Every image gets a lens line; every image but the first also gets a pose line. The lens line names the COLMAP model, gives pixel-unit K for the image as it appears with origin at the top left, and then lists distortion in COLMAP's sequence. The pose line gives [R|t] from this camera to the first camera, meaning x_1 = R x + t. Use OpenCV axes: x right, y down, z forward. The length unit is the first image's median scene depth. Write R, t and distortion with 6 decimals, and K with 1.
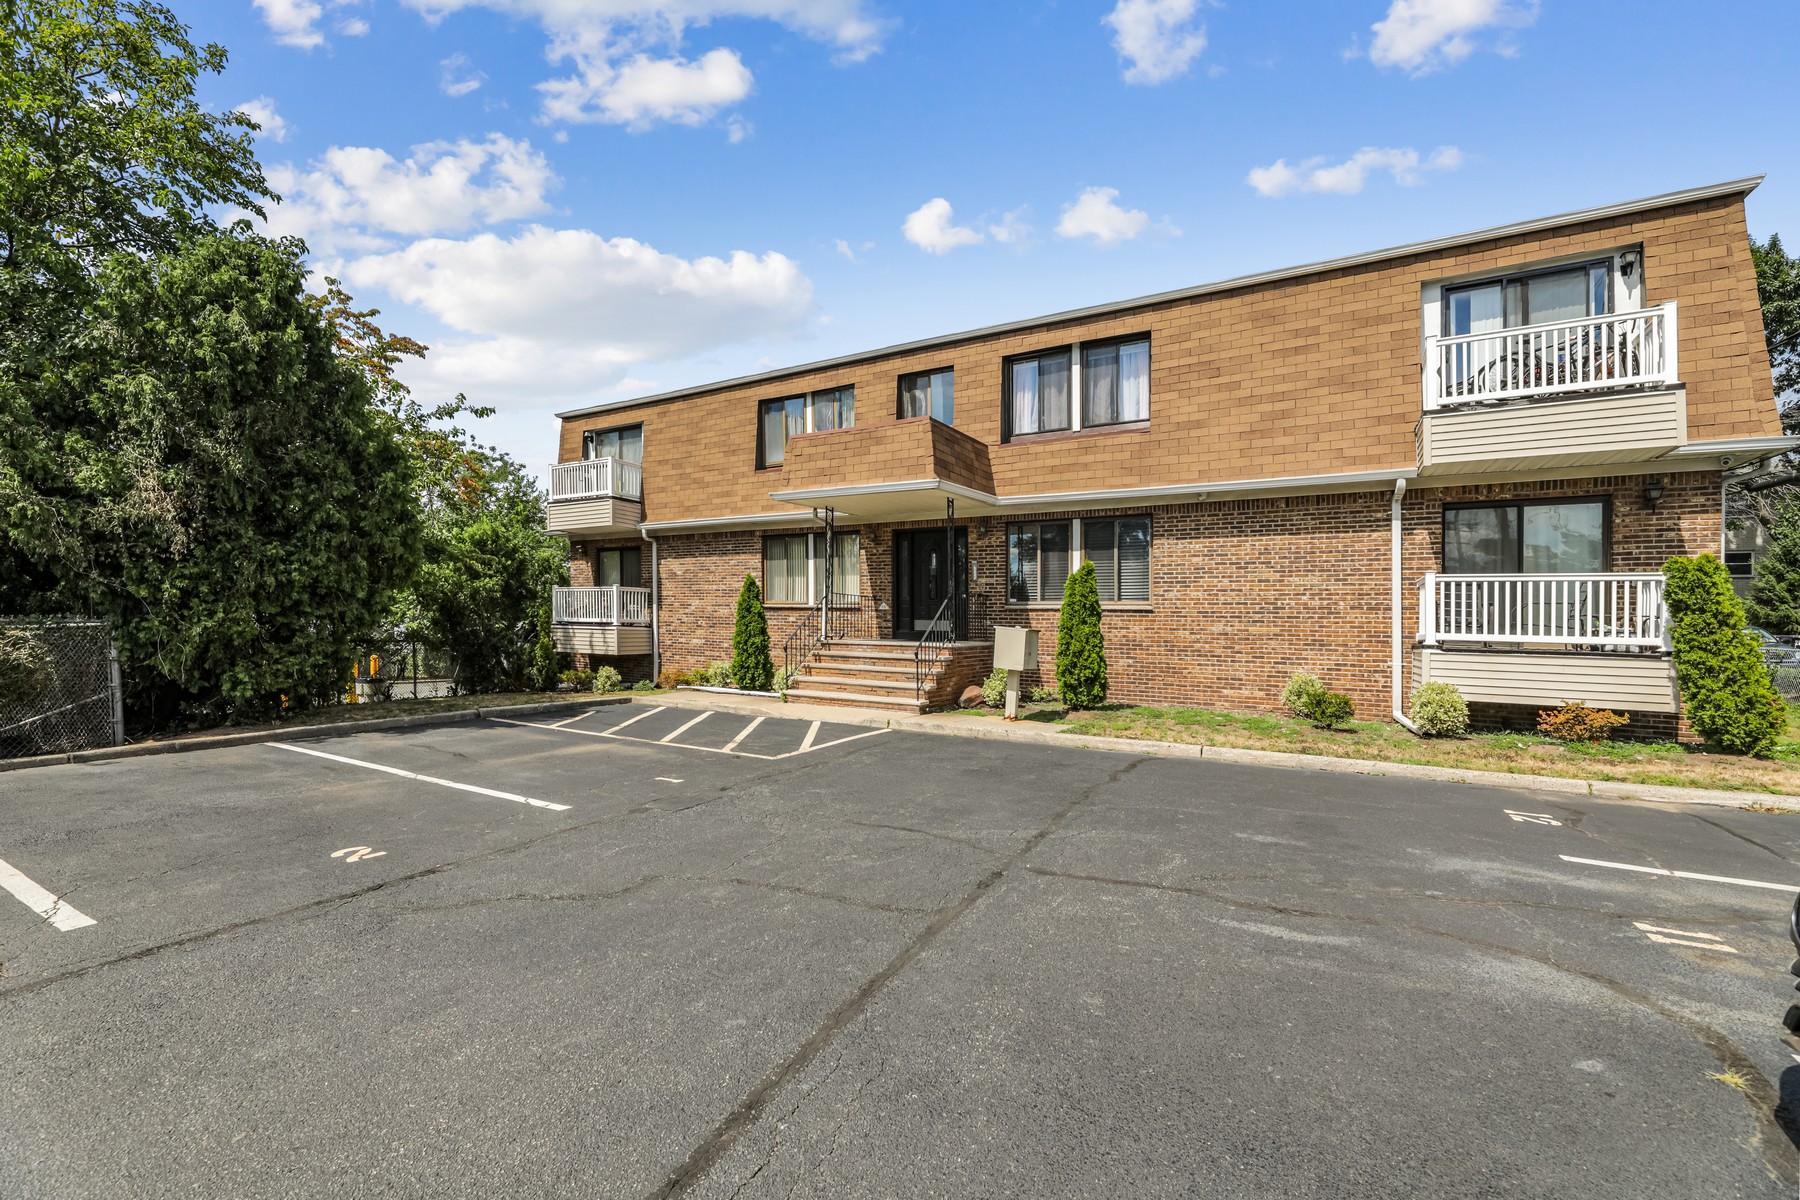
lens RADIAL K [[755.5, 0, 892.1], [0, 755.5, 594.4], [0, 0, 1]] dist [0.011445, -0.005250]
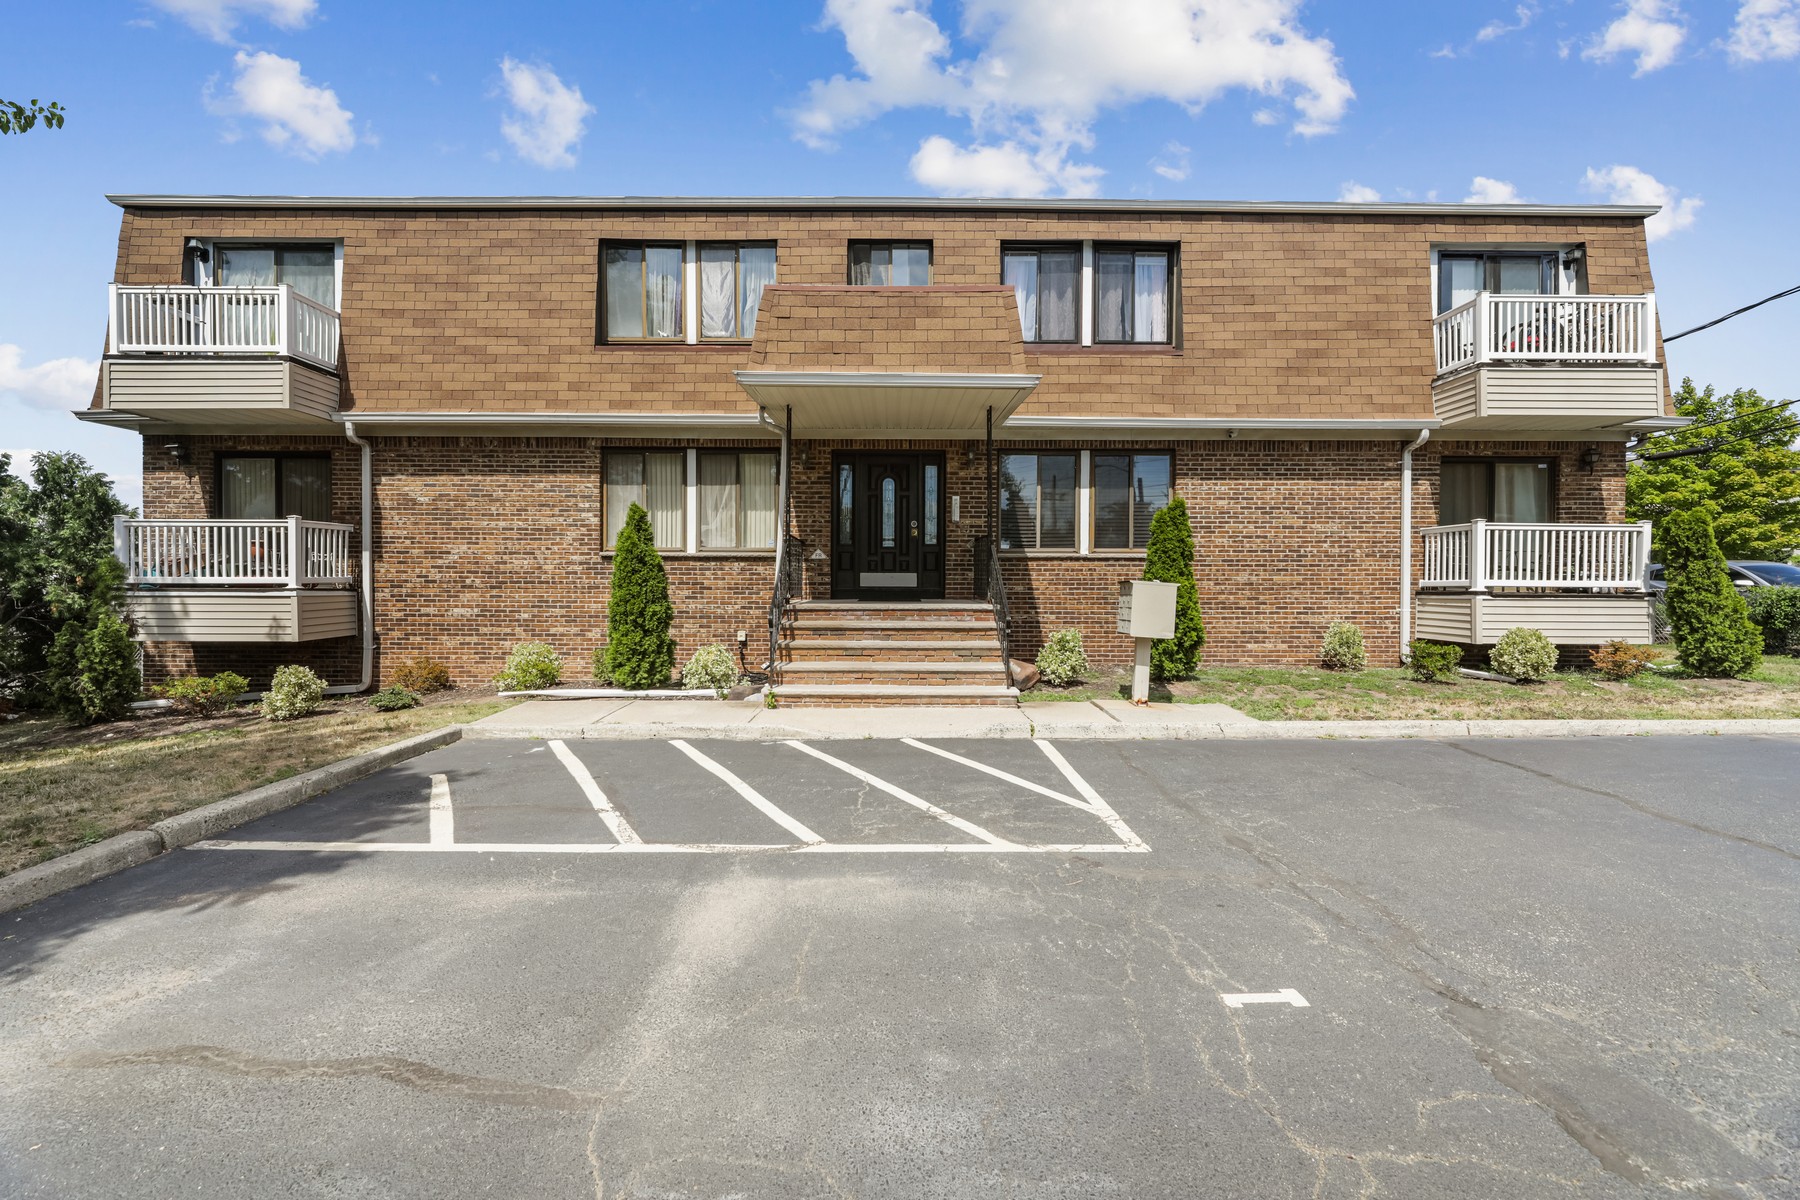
lens RADIAL K [[721.4, 0, 897.7], [0, 721.4, 545.4], [0, 0, 1]] dist [0.006422, -0.003909]
pose [[0.856095, 0.006915, 0.516773, -0.370331], [-0.007310, 0.999972, -0.001271, 0.009003], [-0.516767, -0.002689, 0.856122, 0.445883]]
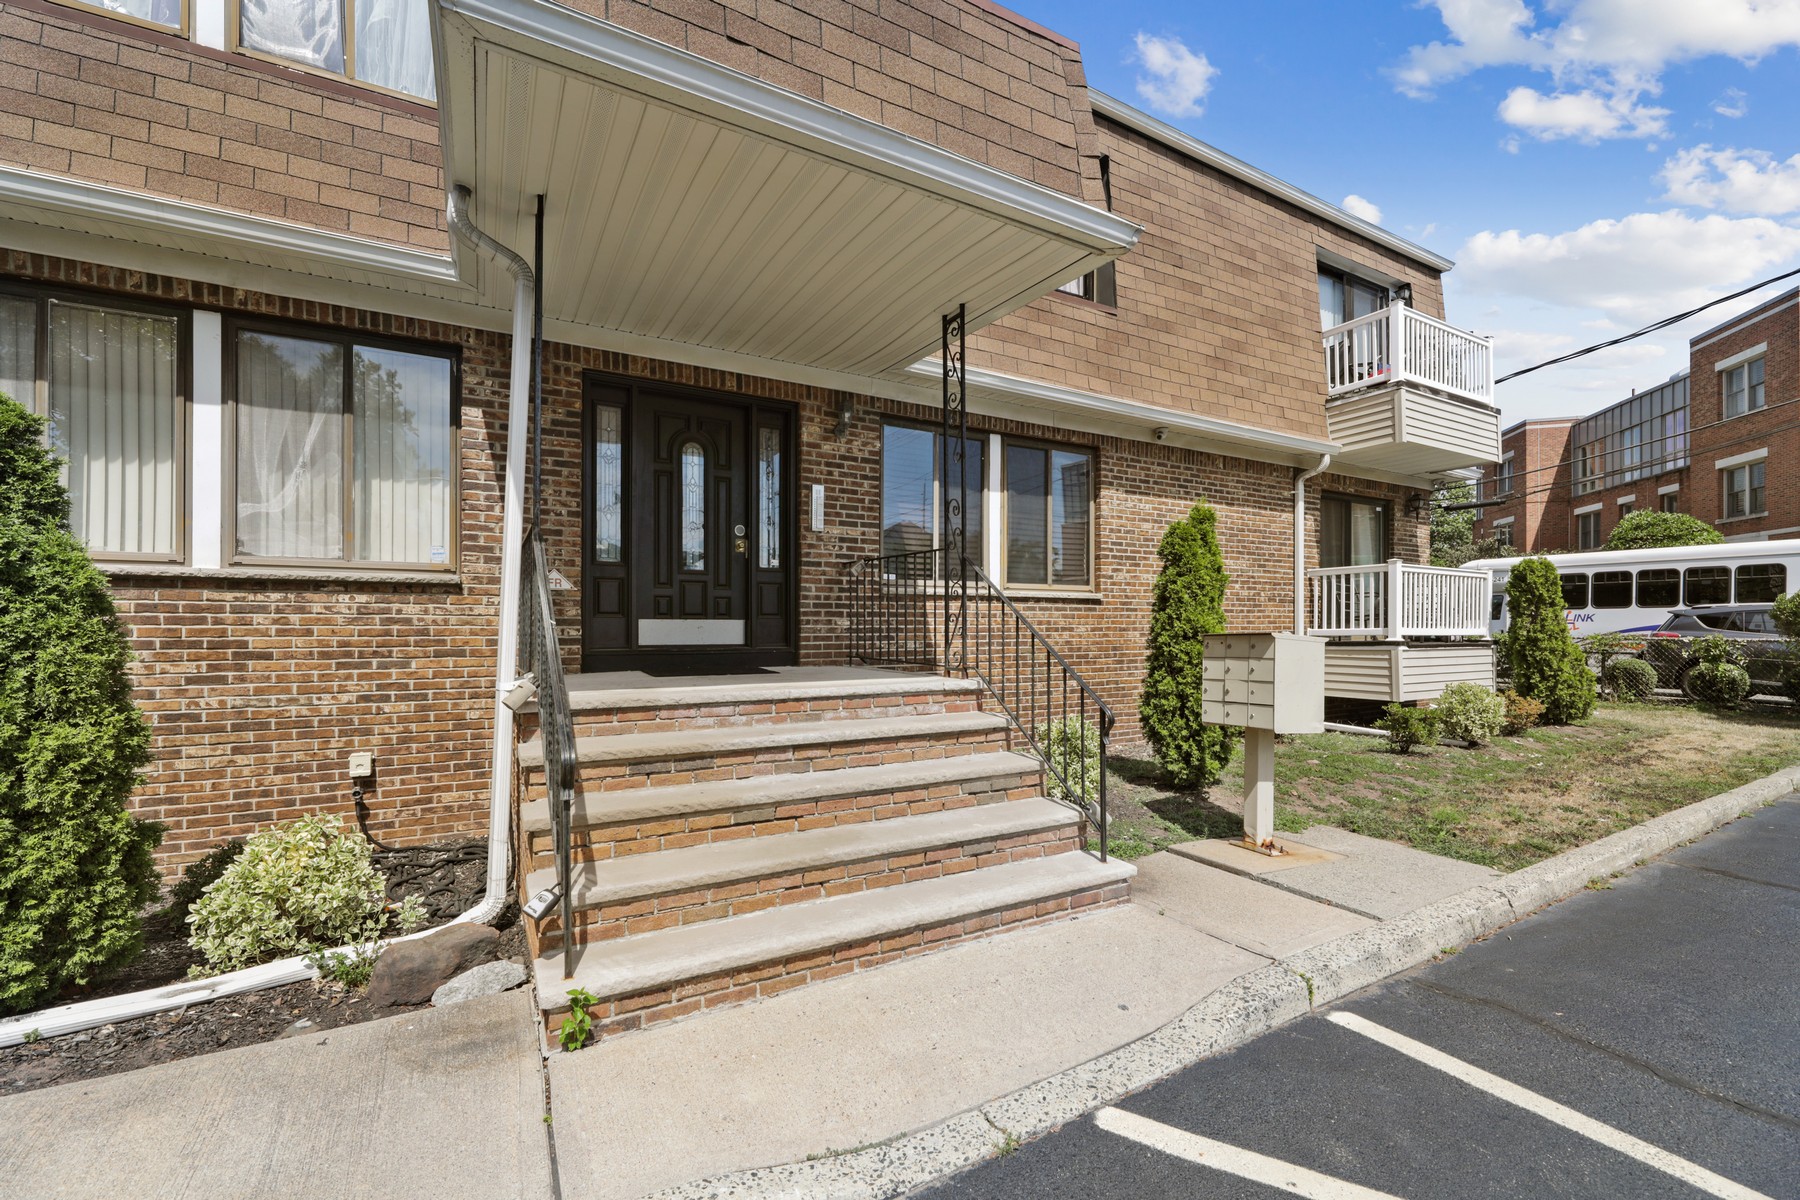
lens RADIAL K [[724.4, 0, 876.1], [0, 724.4, 607.6], [0, 0, 1]] dist [-0.001159, -0.000511]
pose [[0.506936, 0.003123, 0.861978, -0.273955], [-0.025077, 0.999624, 0.011126, 0.025178], [-0.861619, -0.027257, 0.506823, 0.850053]]
